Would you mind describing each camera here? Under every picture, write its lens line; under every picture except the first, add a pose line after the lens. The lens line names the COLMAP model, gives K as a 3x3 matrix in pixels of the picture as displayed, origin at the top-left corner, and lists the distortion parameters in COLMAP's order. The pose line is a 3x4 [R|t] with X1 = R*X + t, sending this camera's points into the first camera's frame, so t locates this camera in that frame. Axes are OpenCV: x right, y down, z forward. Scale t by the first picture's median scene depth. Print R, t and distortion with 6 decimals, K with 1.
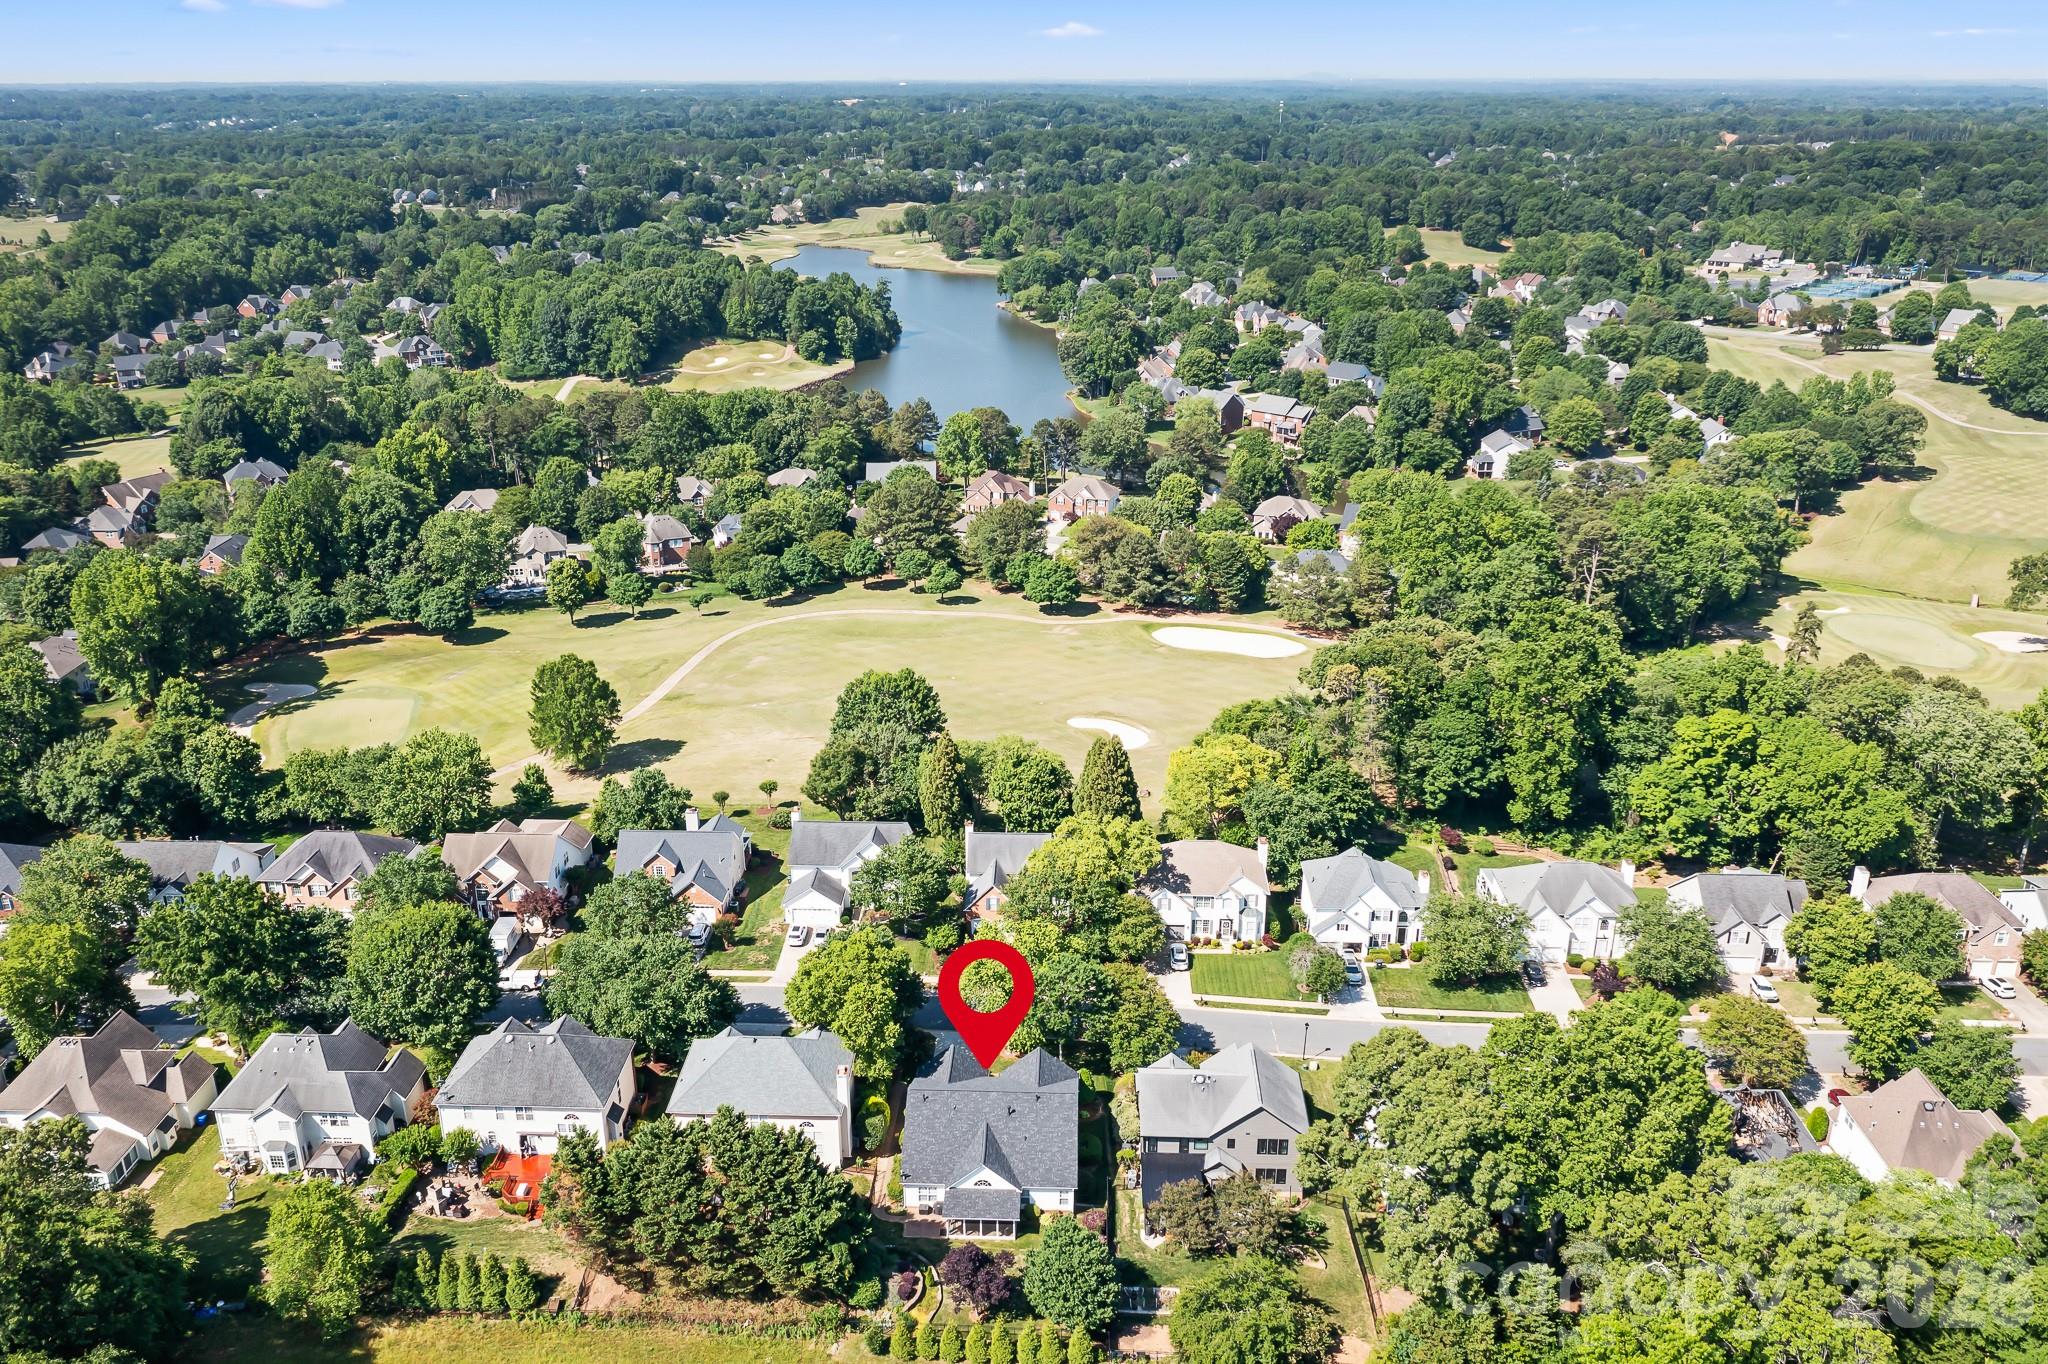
lens RADIAL K [[1660.0, 0, 1054.0], [0, 1660.0, 639.7], [0, 0, 1]] dist [-0.007431, 0.000264]
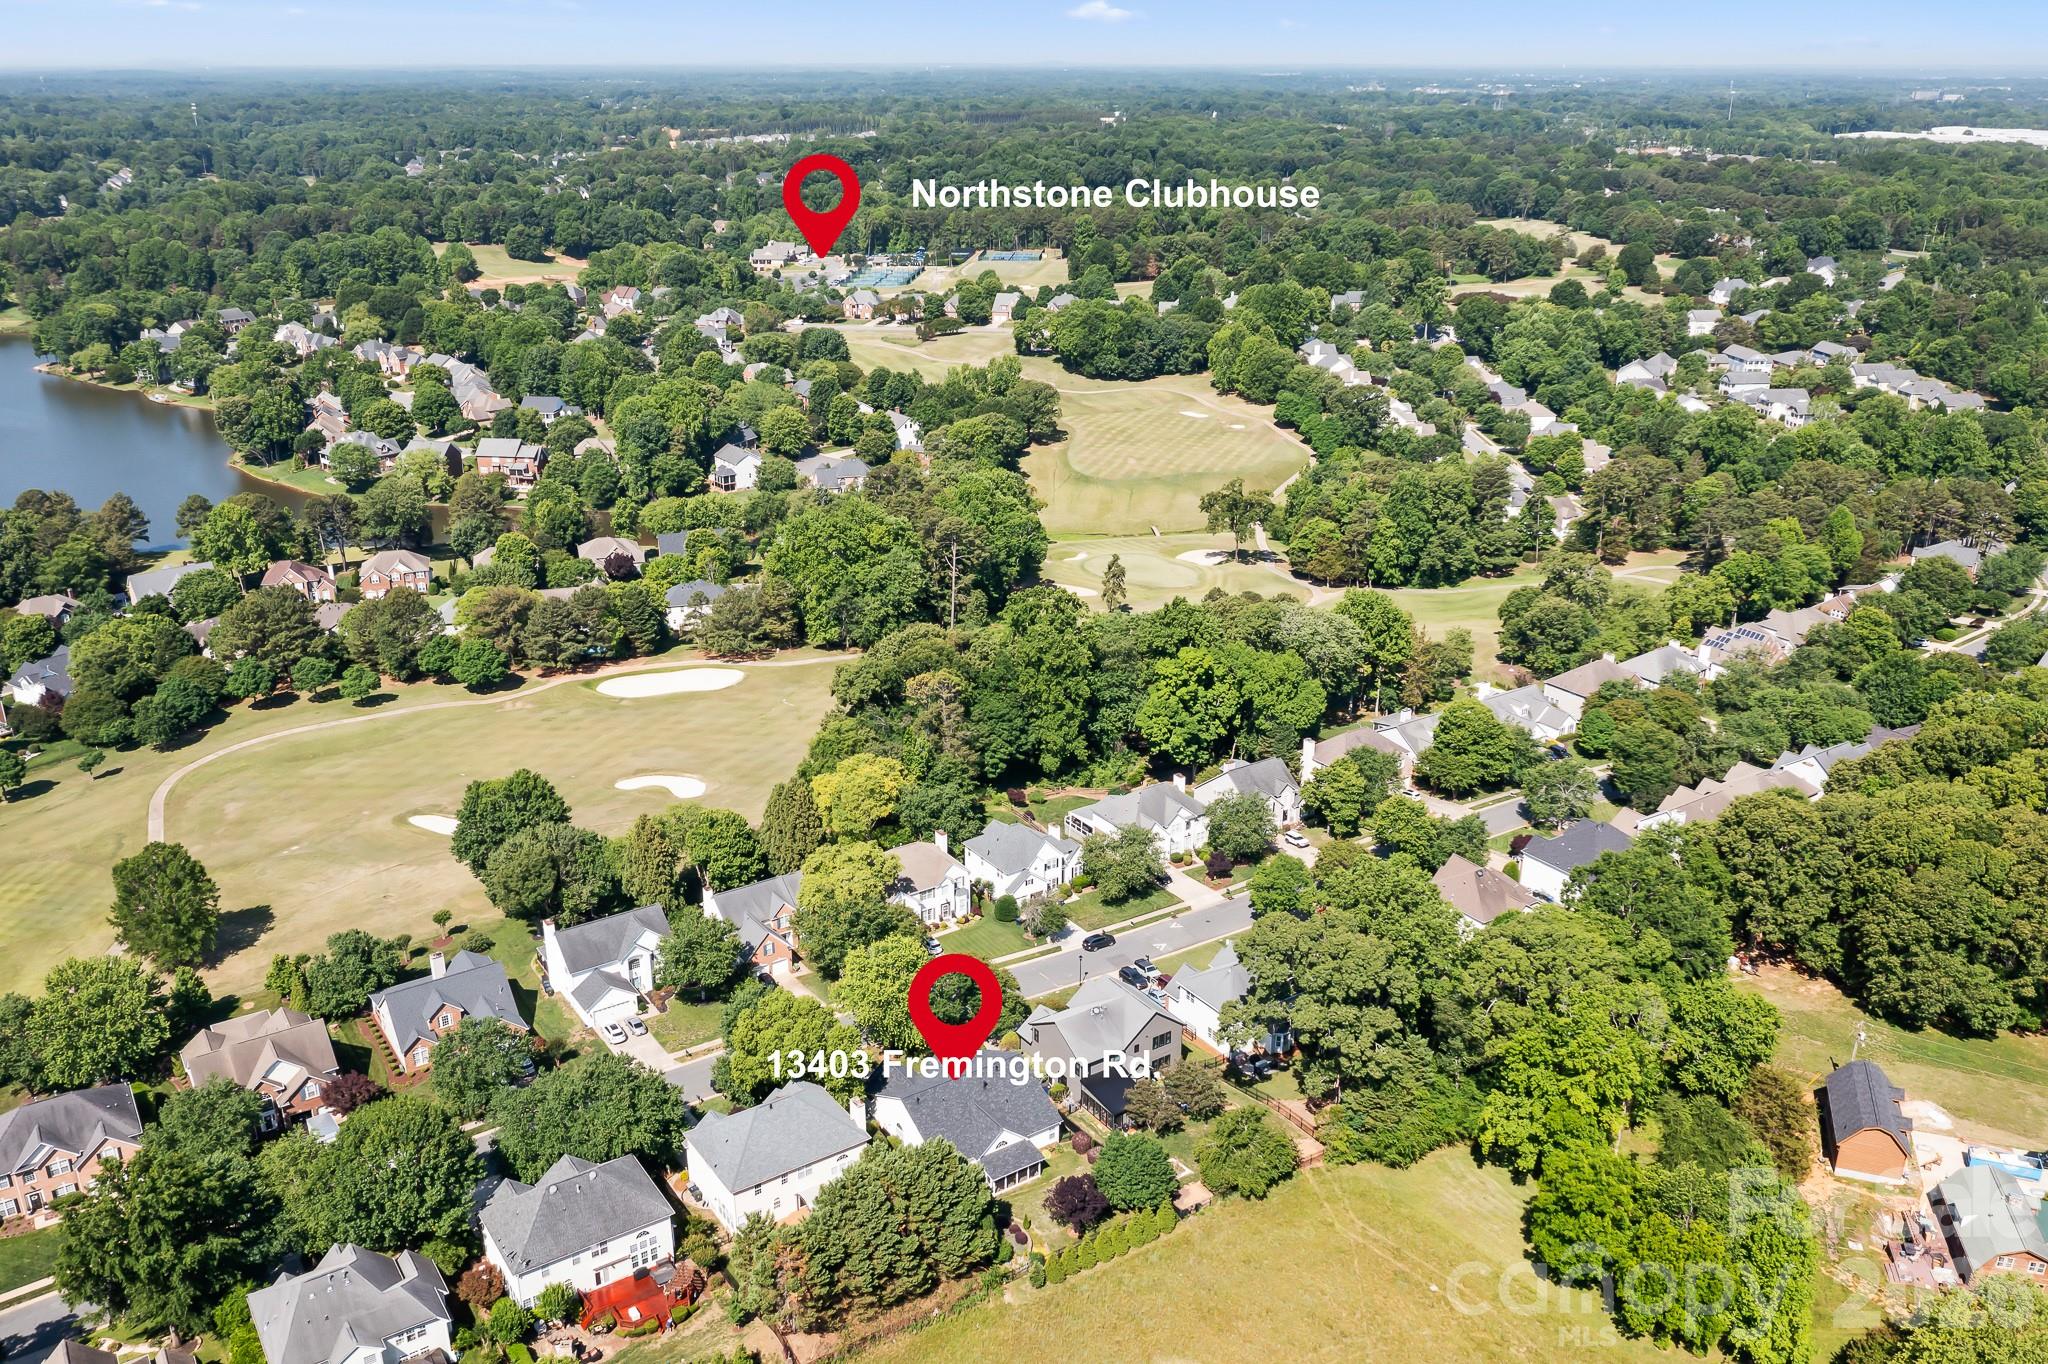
lens RADIAL K [[1660.0, 0, 1054.0], [0, 1660.0, 639.7], [0, 0, 1]] dist [-0.007431, 0.000264]
pose [[0.803891, -0.196460, 0.561394, -0.266163], [0.190424, 0.979204, 0.069995, -0.048806], [-0.563470, 0.050634, 0.824584, -0.019934]]
